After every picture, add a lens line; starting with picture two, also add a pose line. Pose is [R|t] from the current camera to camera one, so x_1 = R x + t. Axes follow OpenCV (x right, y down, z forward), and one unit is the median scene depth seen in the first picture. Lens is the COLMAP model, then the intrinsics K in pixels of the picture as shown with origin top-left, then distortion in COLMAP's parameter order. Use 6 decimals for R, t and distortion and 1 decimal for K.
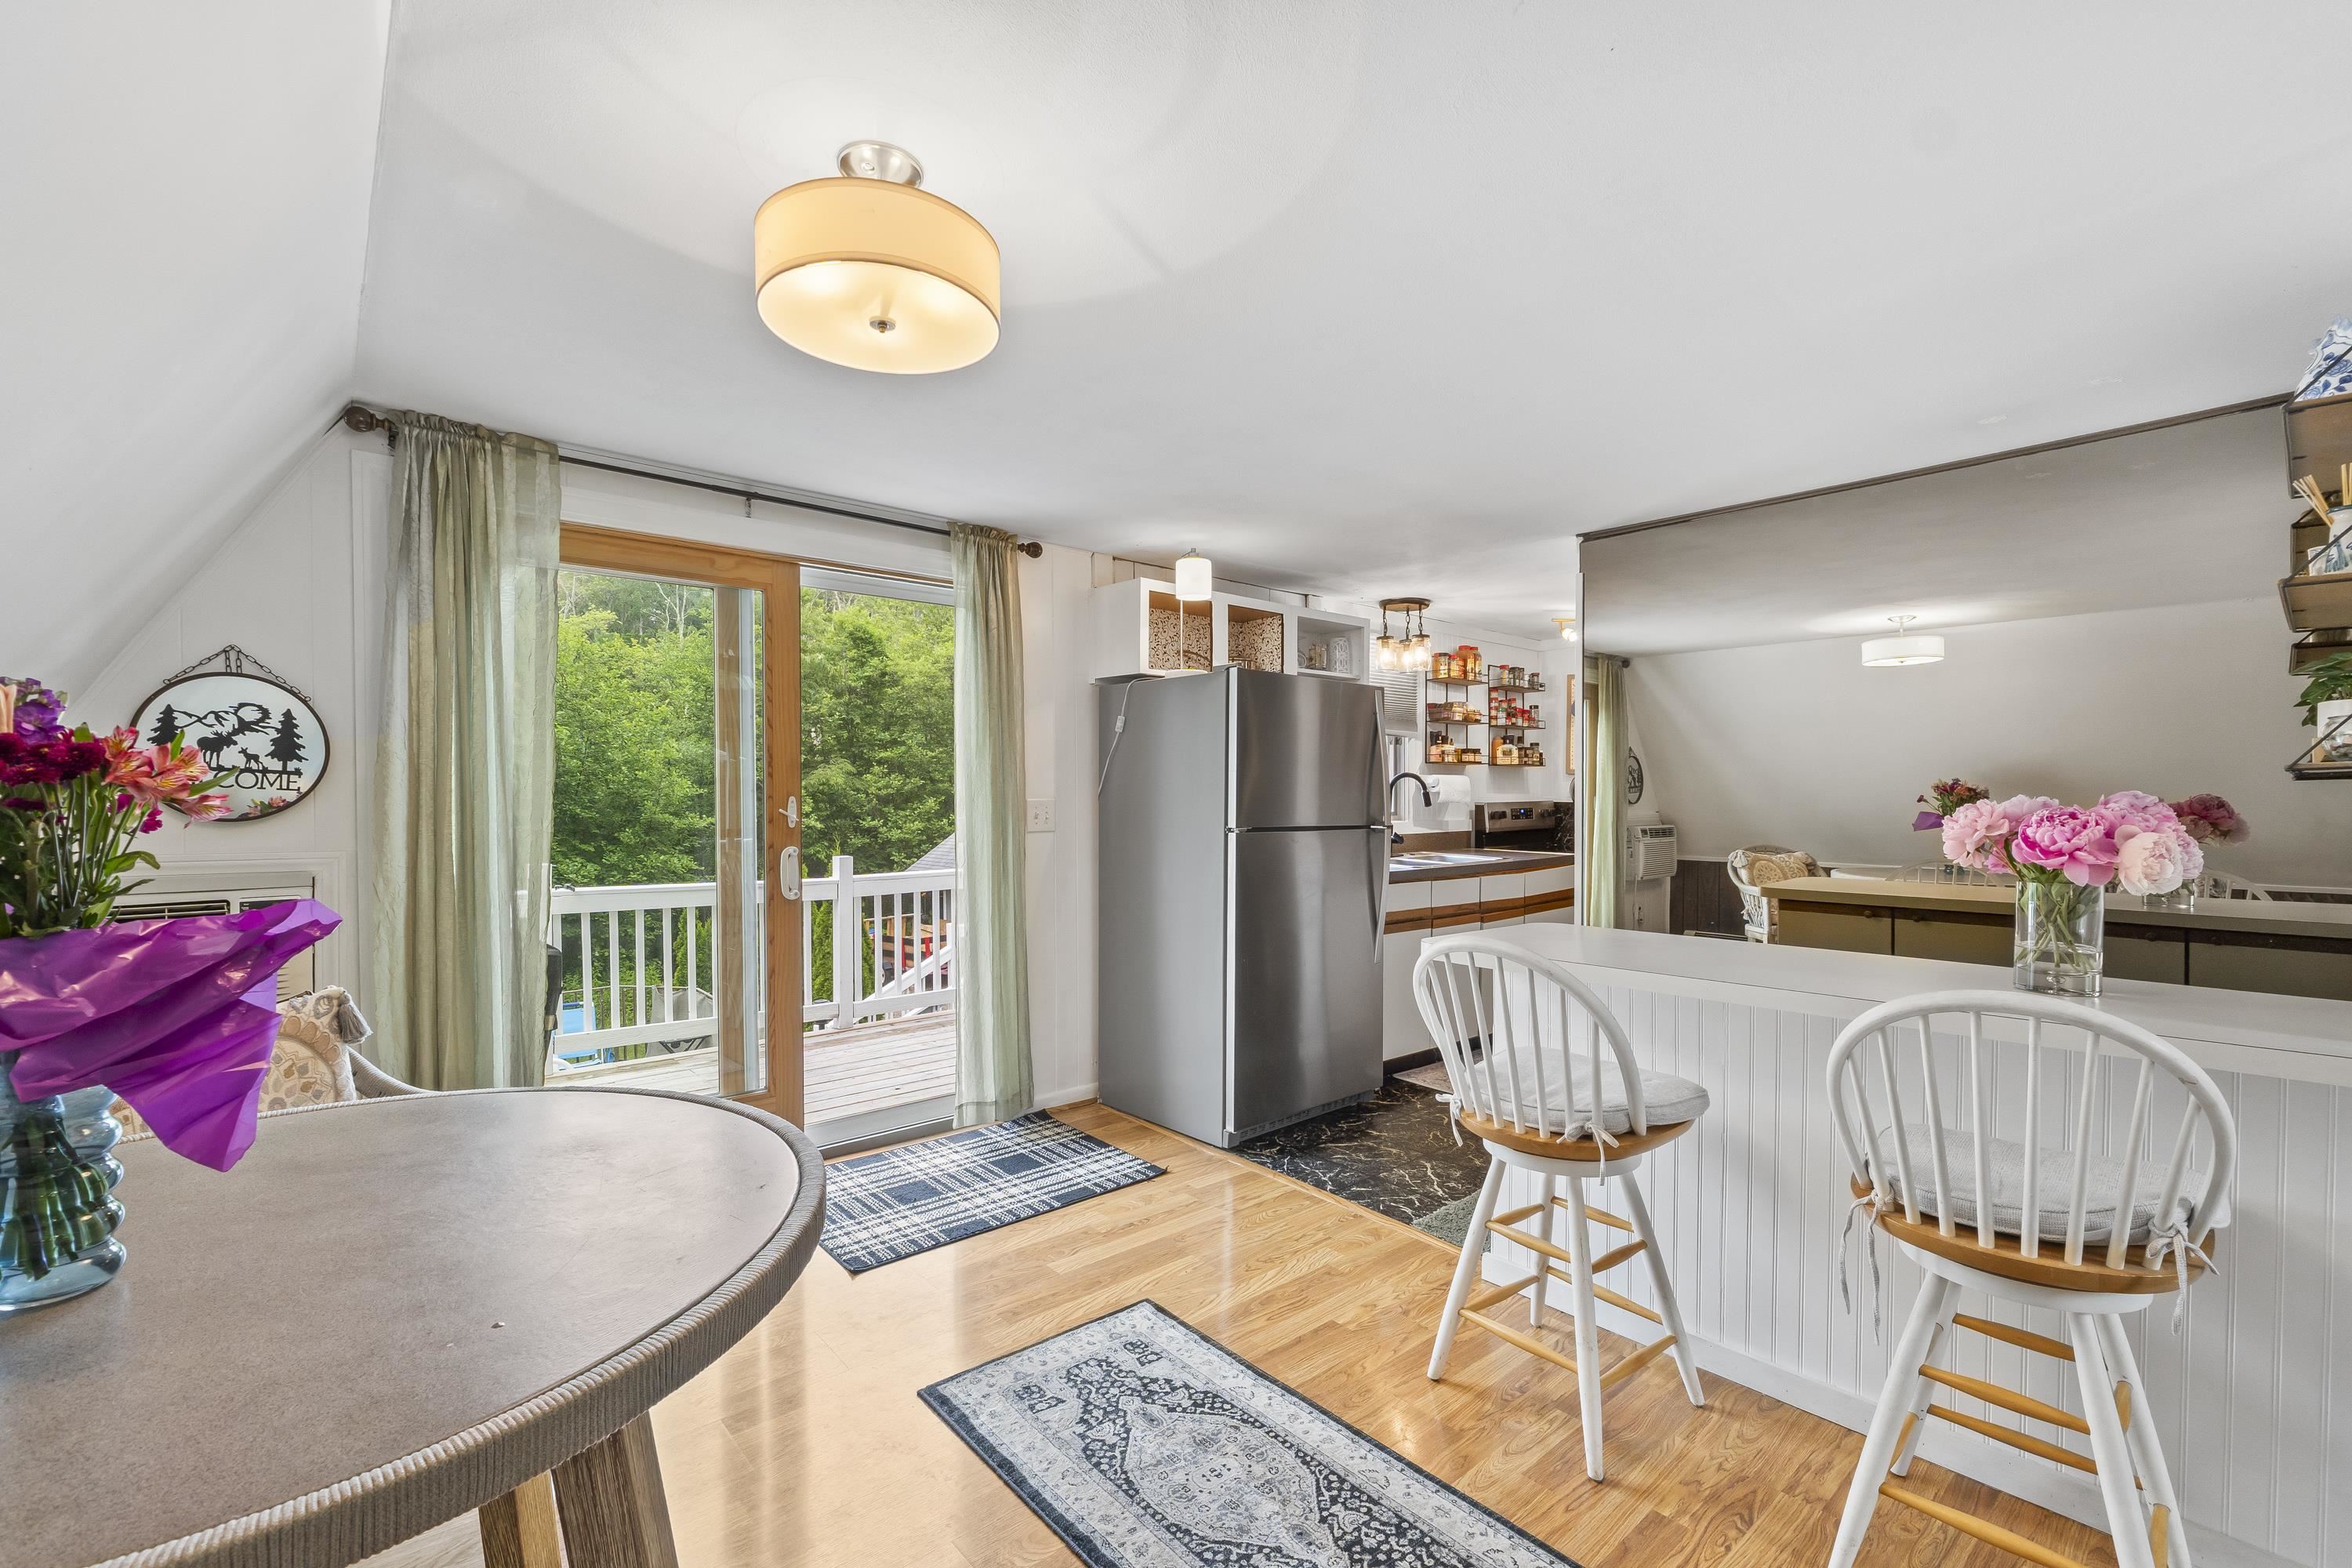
lens RADIAL K [[1000.2, 0, 1184.5], [0, 1000.2, 809.6], [0, 0, 1]] dist [-0.007165, 0.000201]
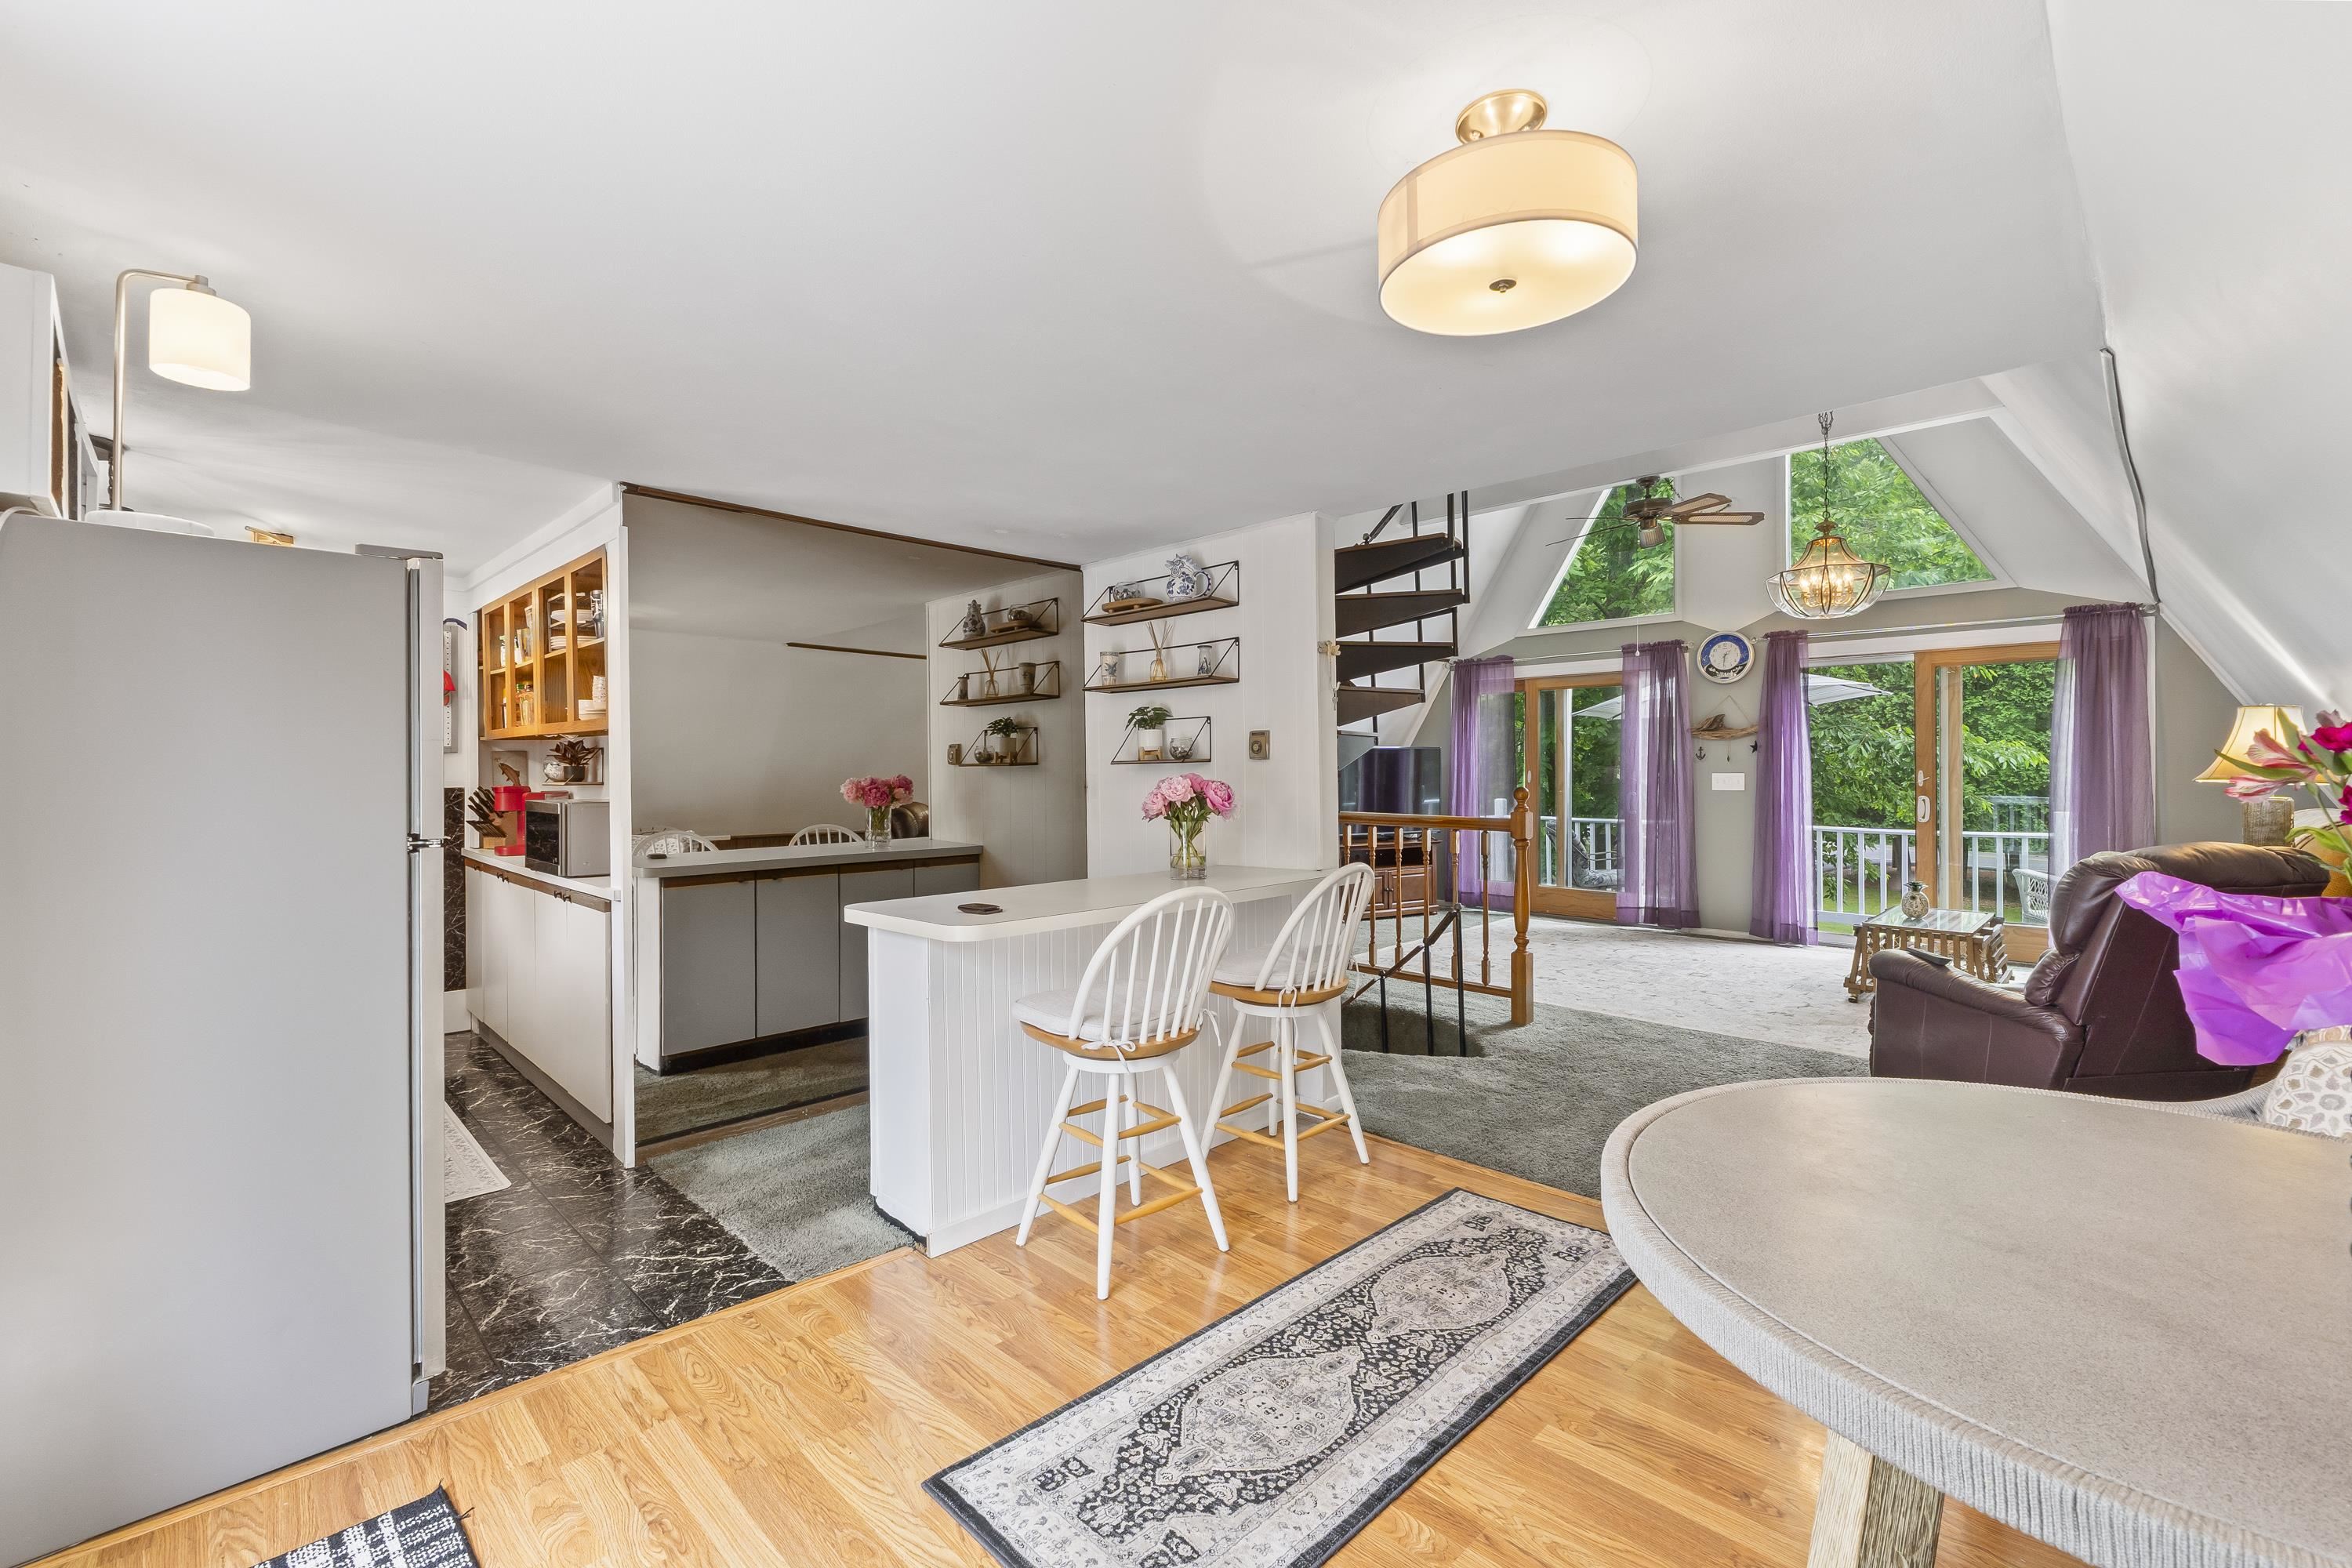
lens RADIAL K [[1000.2, 0, 1174.7], [0, 1000.2, 774.7], [0, 0, 1]] dist [-0.007165, 0.000201]
pose [[-0.062764, -0.002308, 0.998026, -0.844978], [0.019328, 0.999807, 0.003527, -0.019149], [-0.997841, 0.019511, -0.062707, 0.948949]]
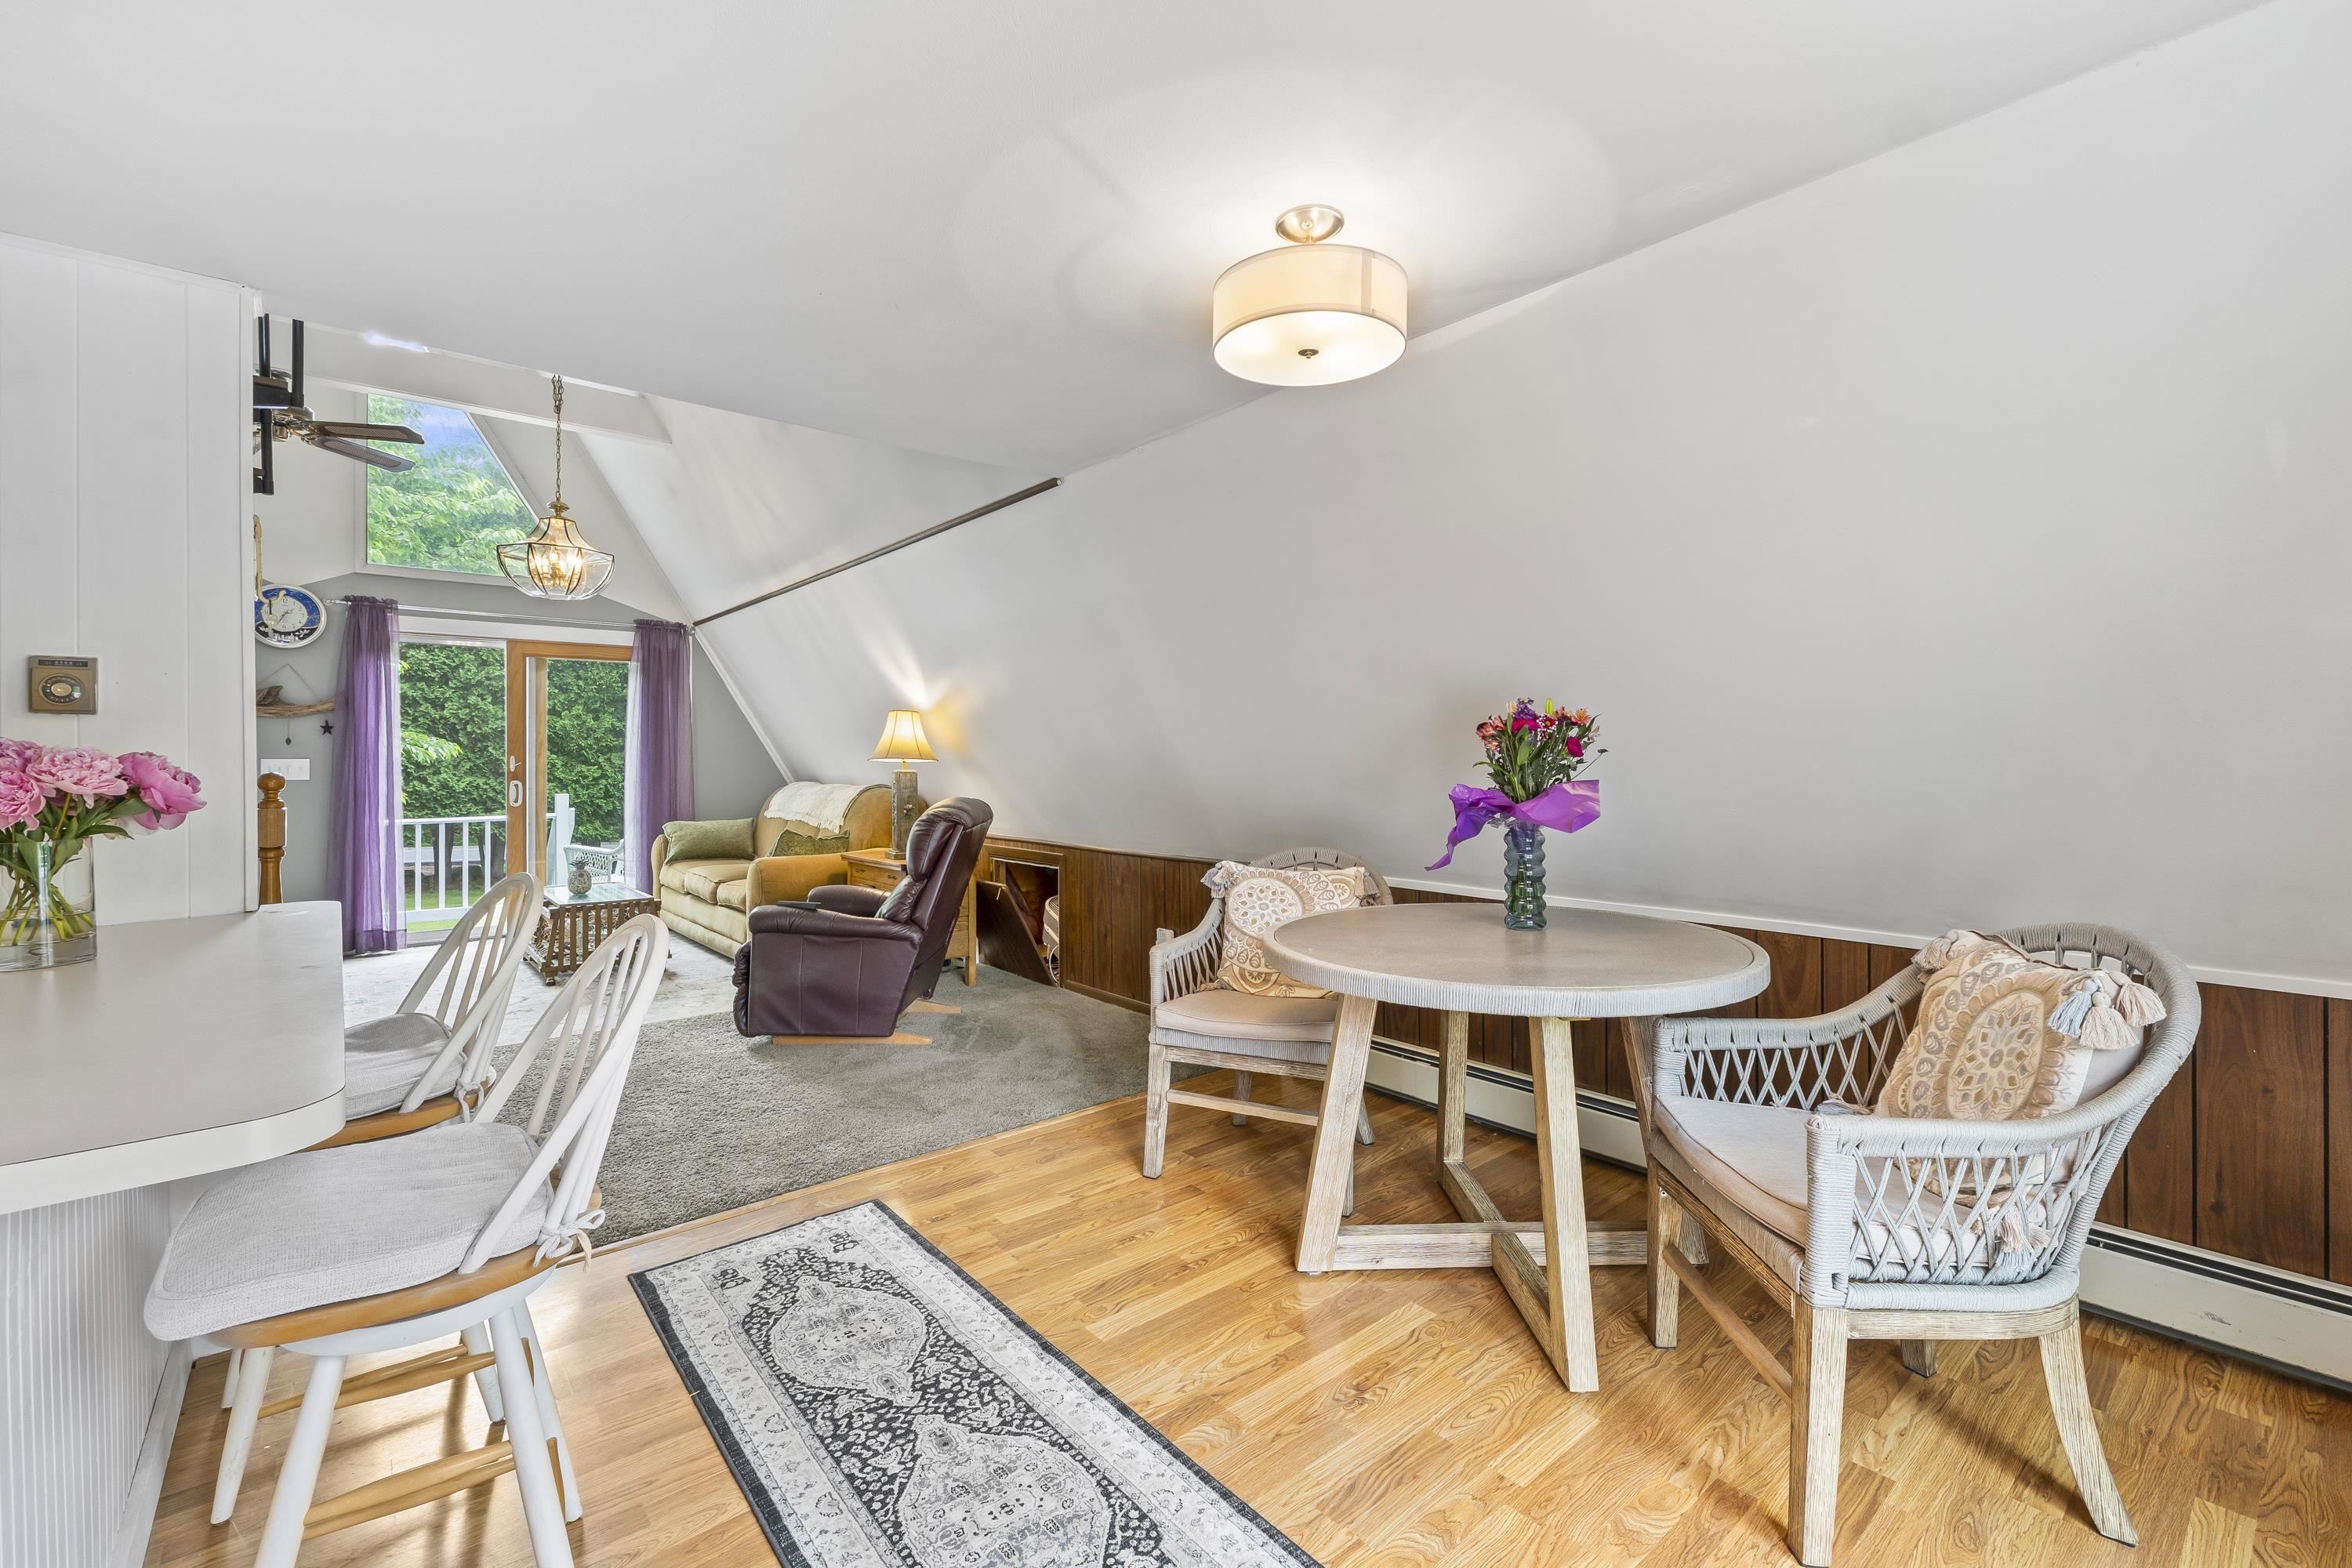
lens RADIAL K [[1000.2, 0, 1173.1], [0, 1000.2, 763.3], [0, 0, 1]] dist [-0.007165, 0.000201]
pose [[-0.999684, 0.005438, 0.024544, -0.114516], [0.005905, 0.999802, 0.018999, -0.003536], [-0.024436, 0.019138, -0.999518, 1.524420]]
